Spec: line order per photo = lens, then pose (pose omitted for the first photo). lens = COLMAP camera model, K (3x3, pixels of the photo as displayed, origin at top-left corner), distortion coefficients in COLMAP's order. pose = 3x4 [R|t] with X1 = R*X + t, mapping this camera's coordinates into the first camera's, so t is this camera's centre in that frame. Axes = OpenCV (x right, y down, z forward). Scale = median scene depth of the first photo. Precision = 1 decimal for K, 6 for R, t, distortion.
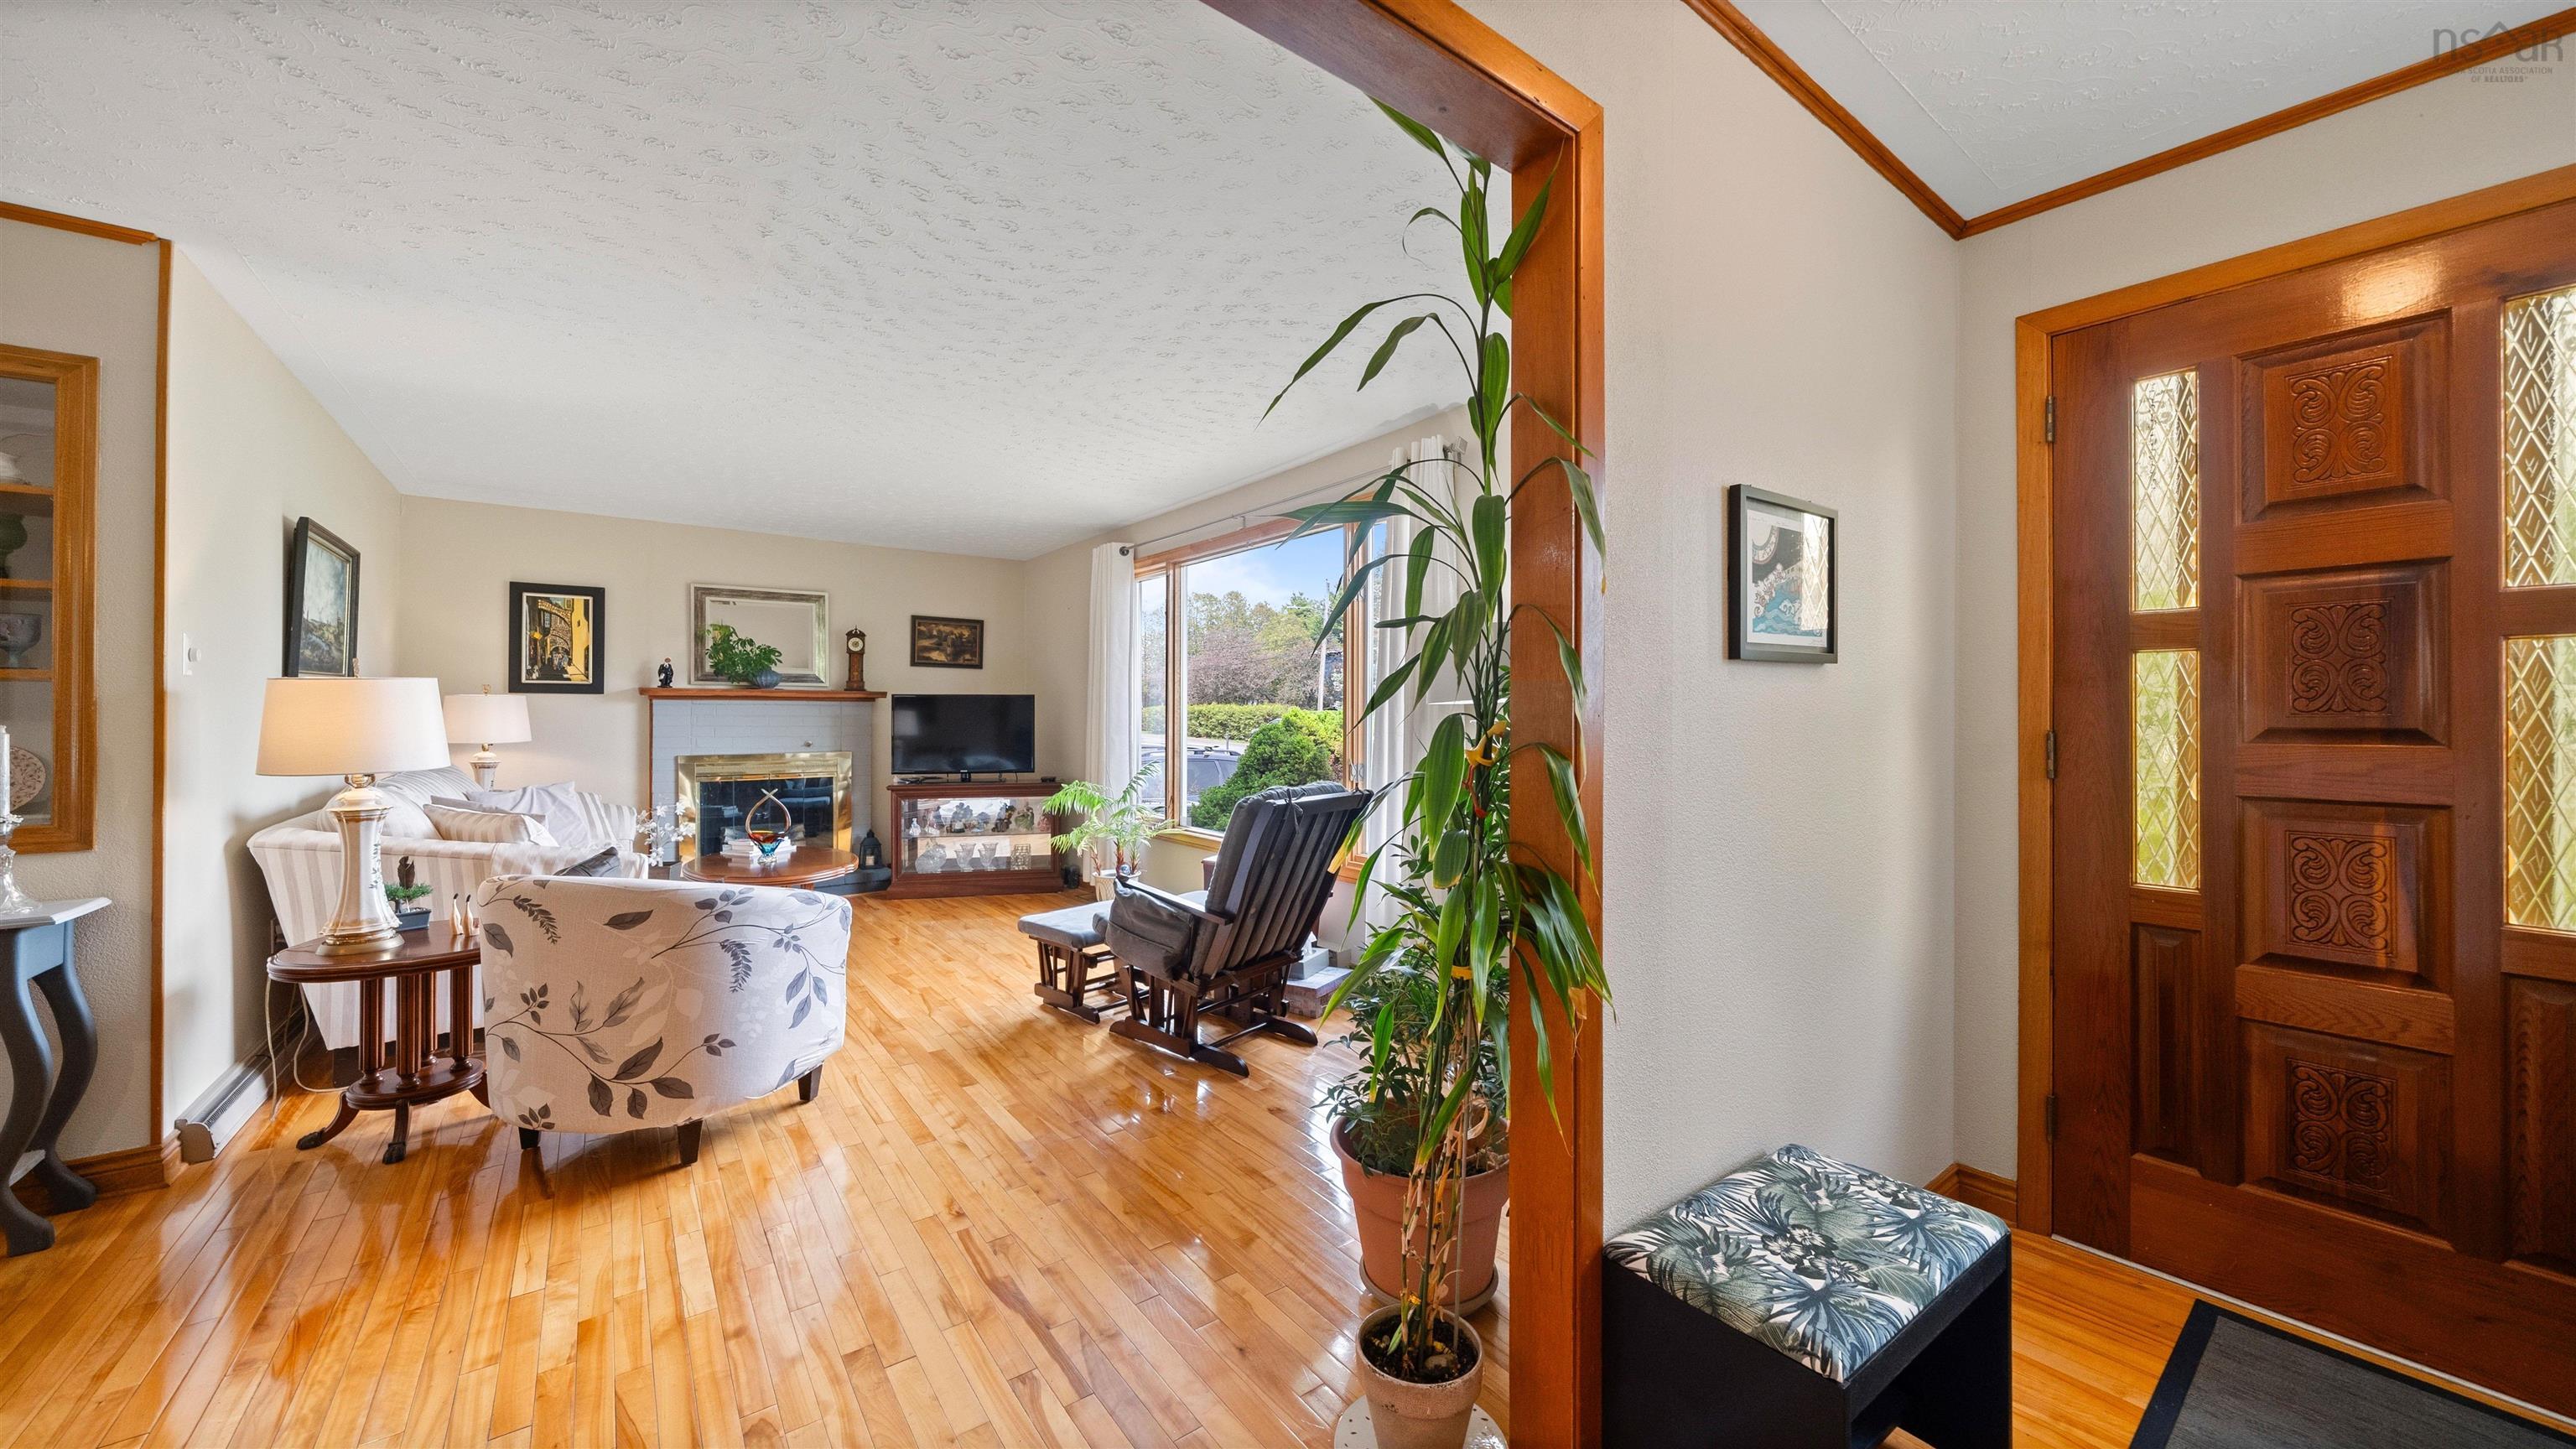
lens RADIAL K [[911.5, 0, 1283.9], [0, 911.5, 706.4], [0, 0, 1]] dist [-0.005567, -0.000086]
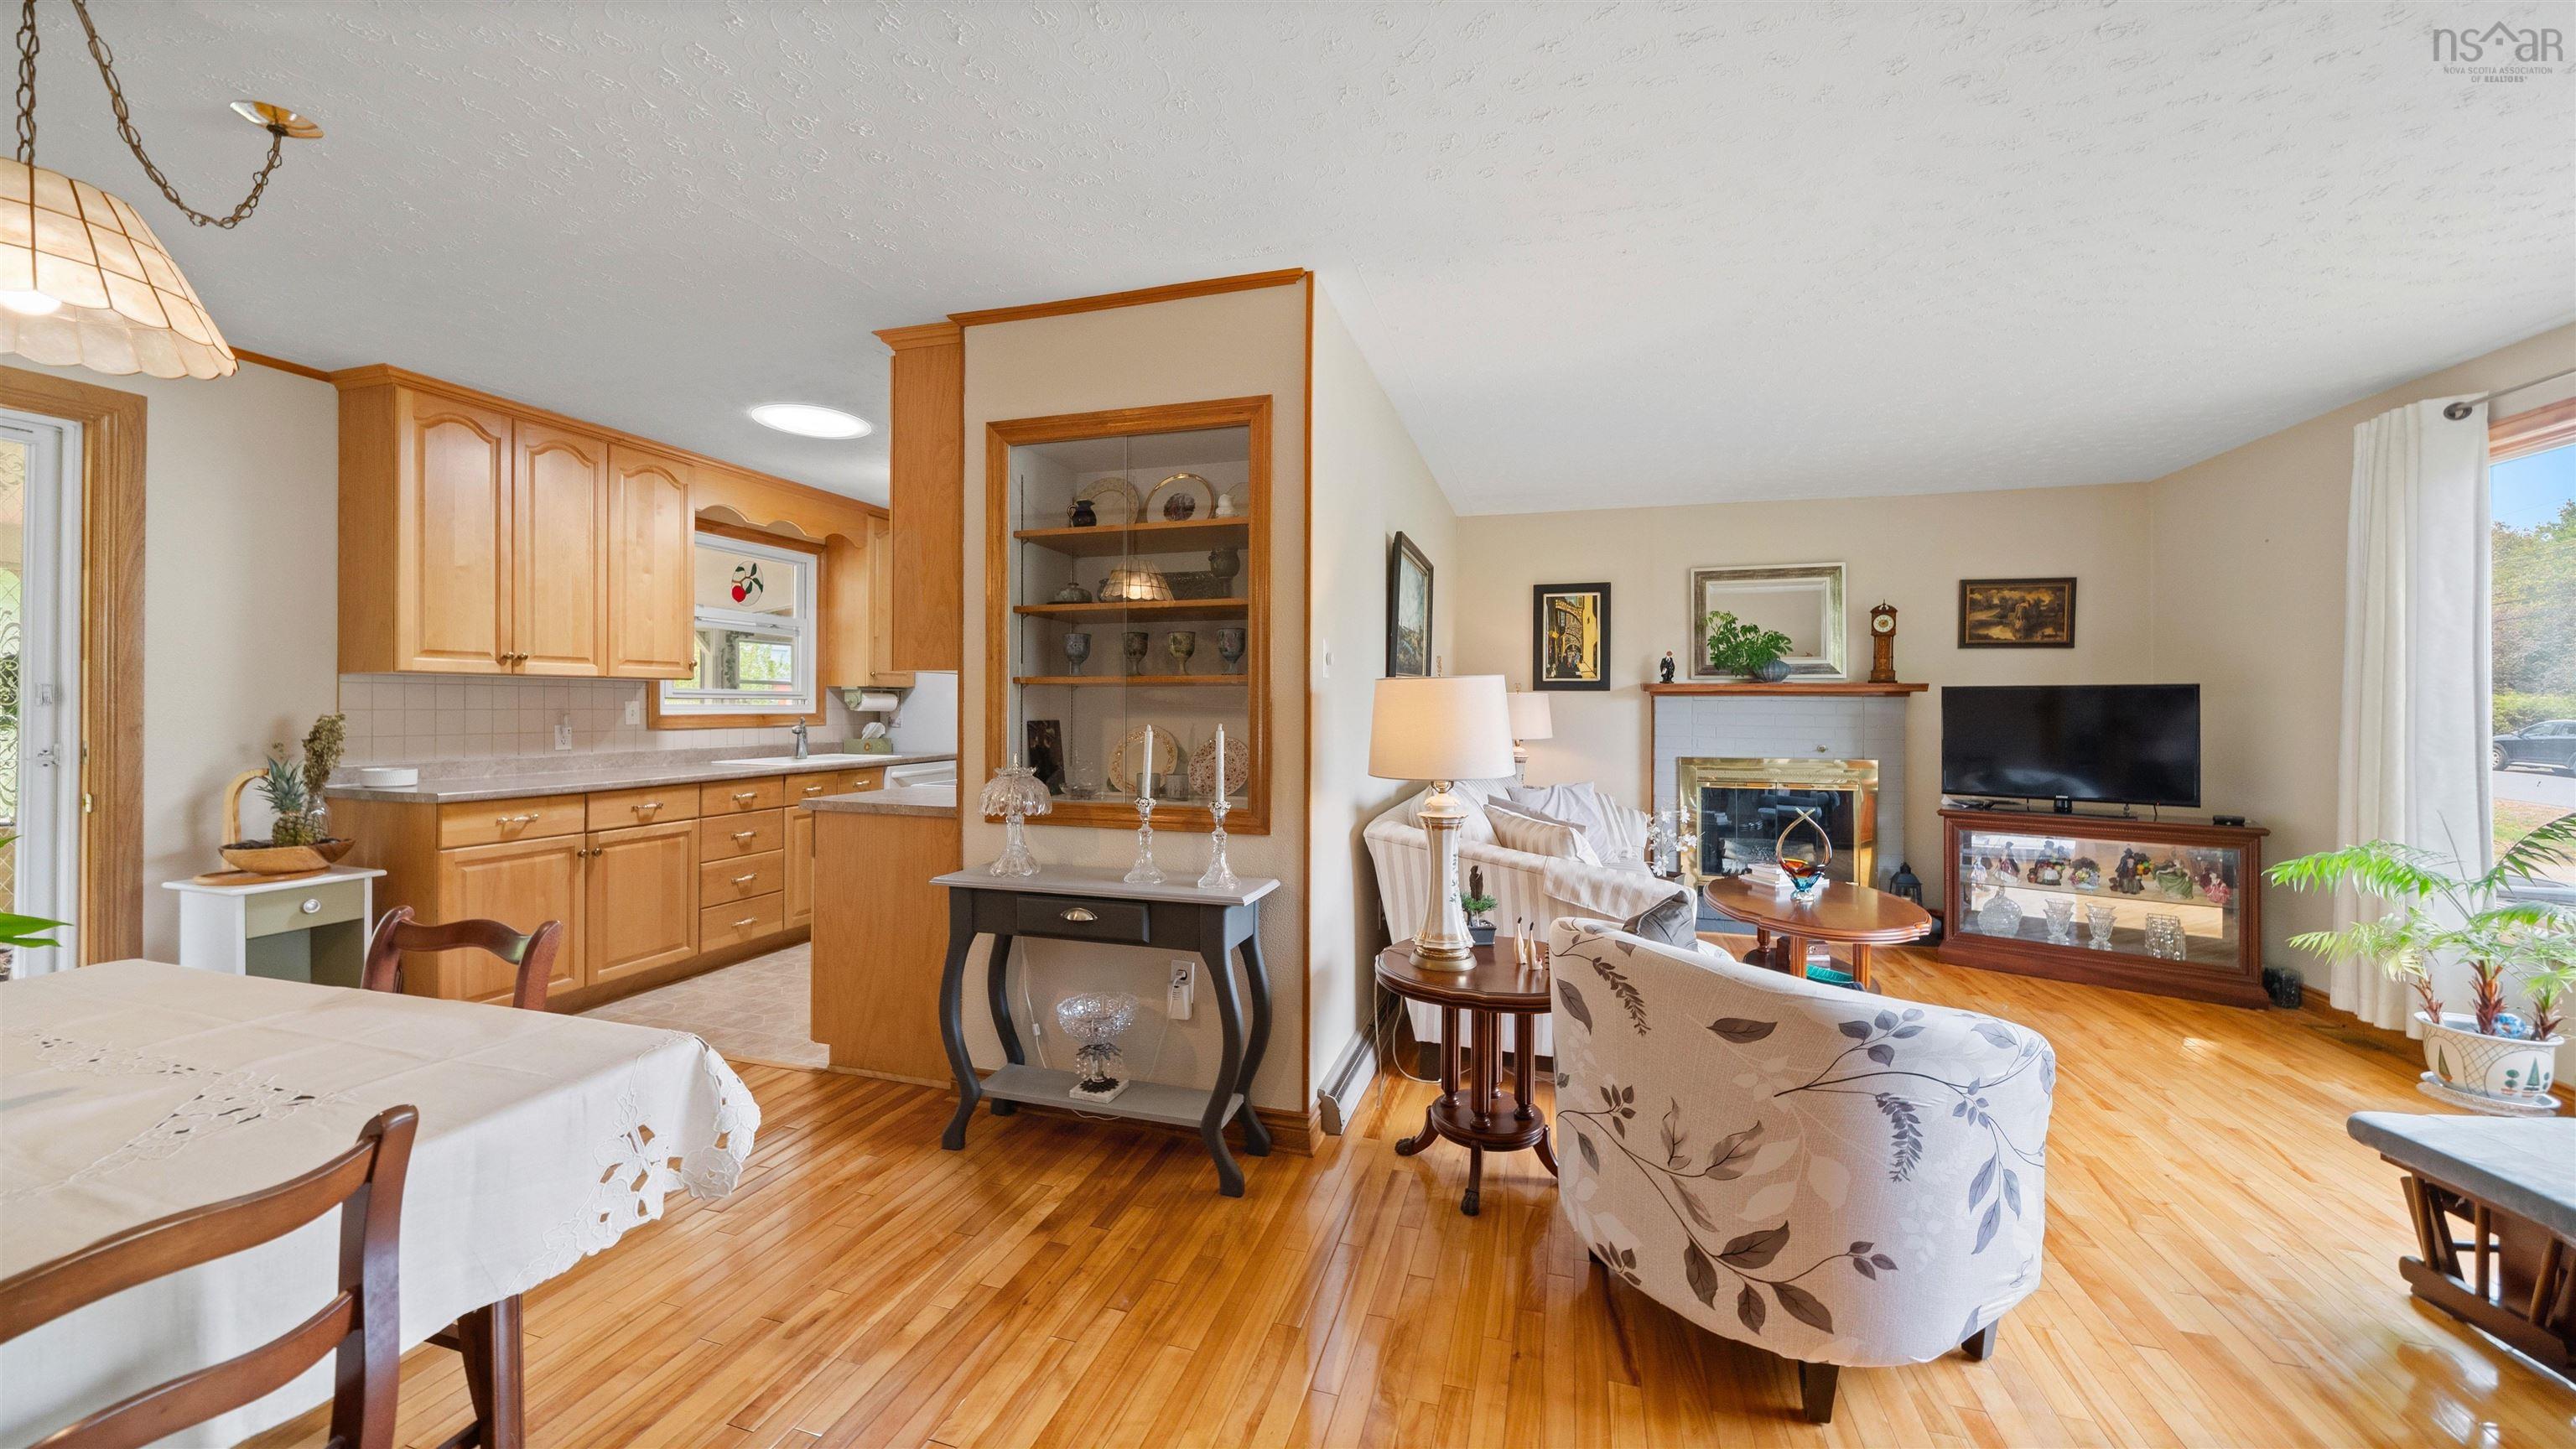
lens RADIAL K [[959.5, 0, 1283.1], [0, 959.5, 719.1], [0, 0, 1]] dist [-0.002494, -0.000233]
pose [[0.587828, 0.011712, -0.808901, -0.271876], [0.003119, 0.999855, 0.016744, -0.003874], [0.808980, -0.012365, 0.587706, 0.245141]]
